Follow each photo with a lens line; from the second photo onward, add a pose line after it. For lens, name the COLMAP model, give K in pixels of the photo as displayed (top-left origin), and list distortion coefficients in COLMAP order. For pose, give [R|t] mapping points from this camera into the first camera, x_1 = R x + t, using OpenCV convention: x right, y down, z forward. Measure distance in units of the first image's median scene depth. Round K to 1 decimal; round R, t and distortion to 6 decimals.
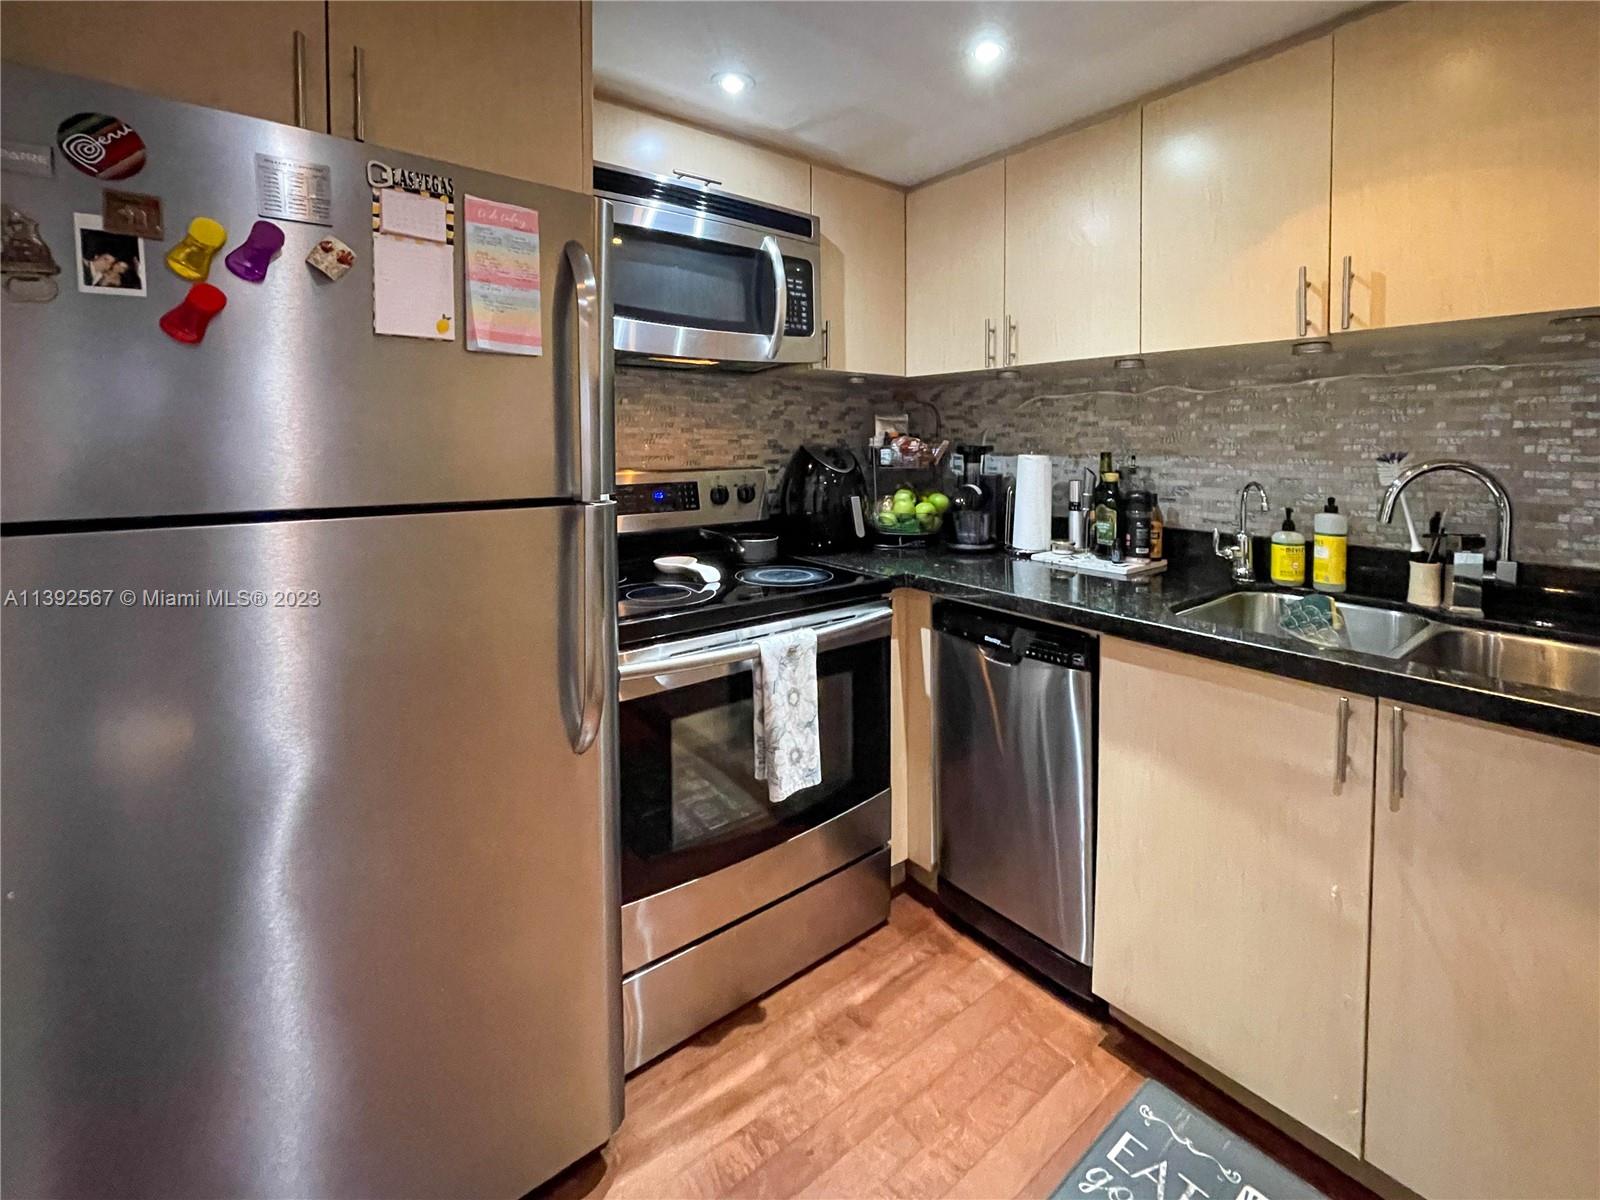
lens RADIAL K [[717.2, 0, 835.2], [0, 717.2, 411.4], [0, 0, 1]] dist [-0.001300, 0.000041]
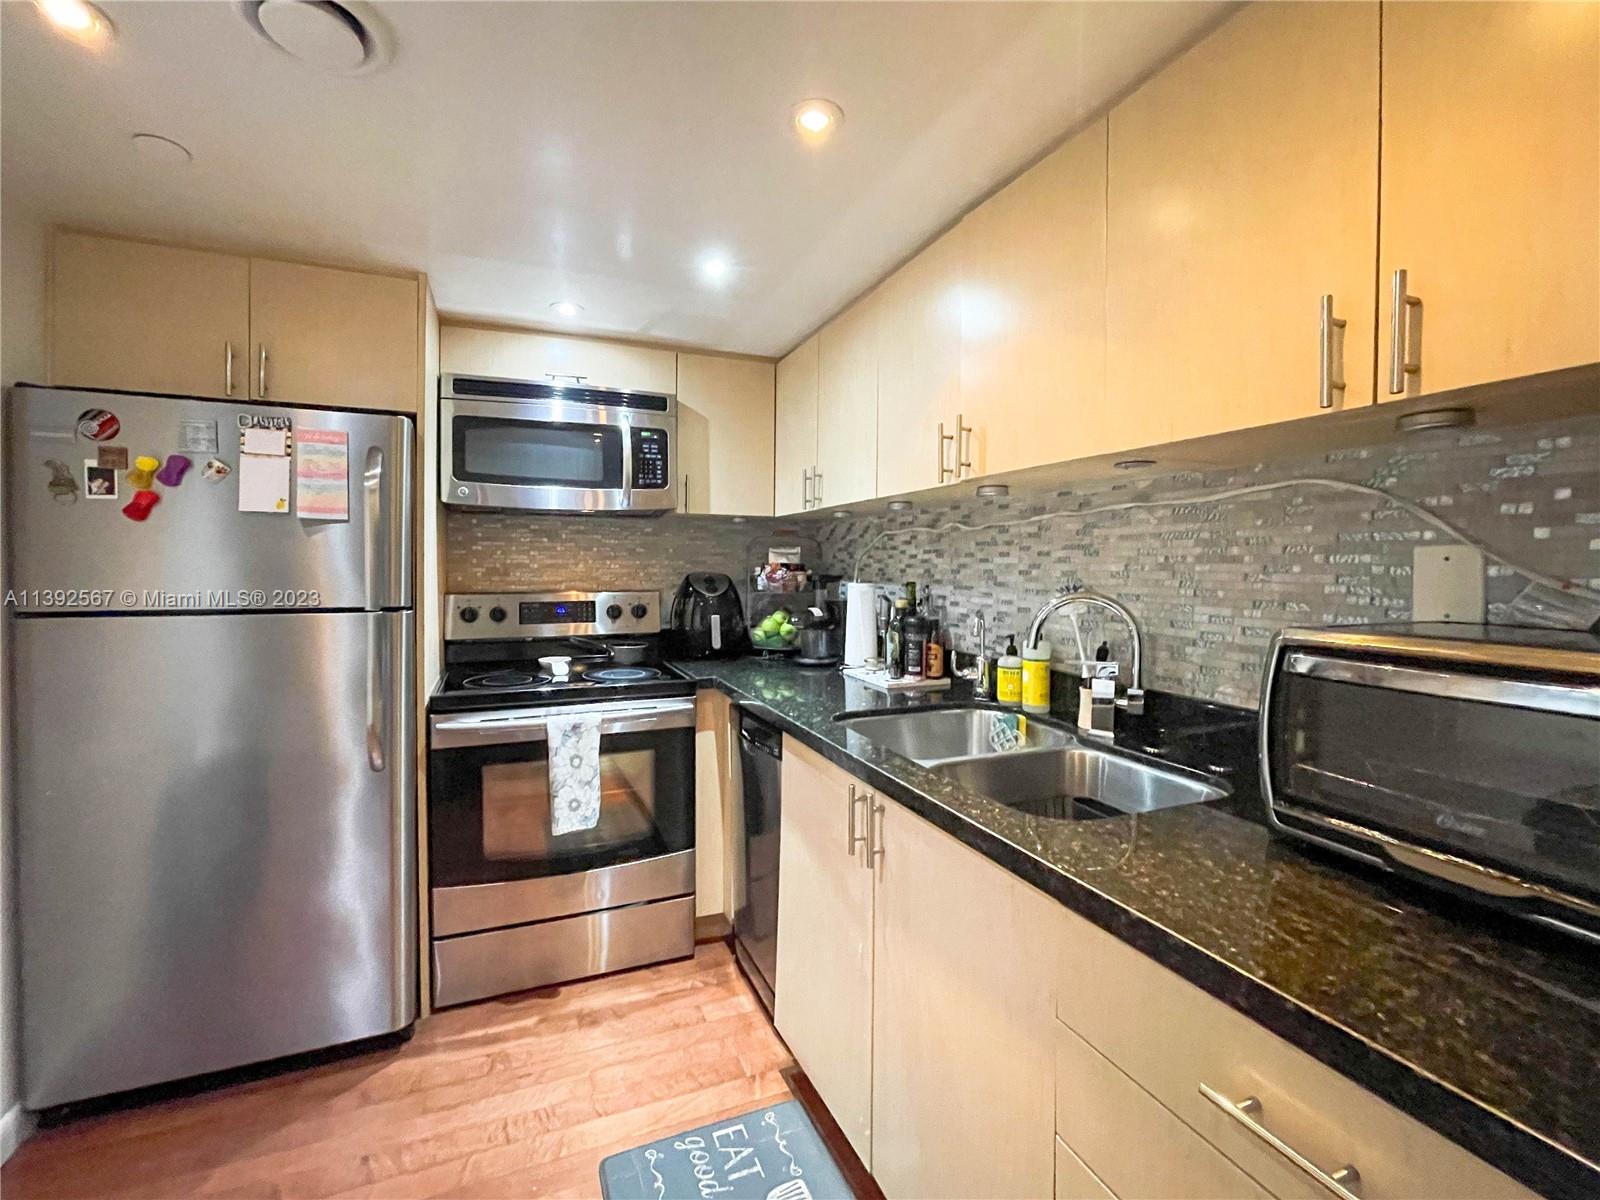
lens RADIAL K [[686.1, 0, 798.7], [0, 686.1, 517.3], [0, 0, 1]] dist [0.000106, 0.000167]
pose [[0.954809, -0.017056, -0.296729, 0.637519], [0.009072, 0.999559, -0.028264, -0.018678], [0.297080, 0.024295, 0.954543, -0.108130]]
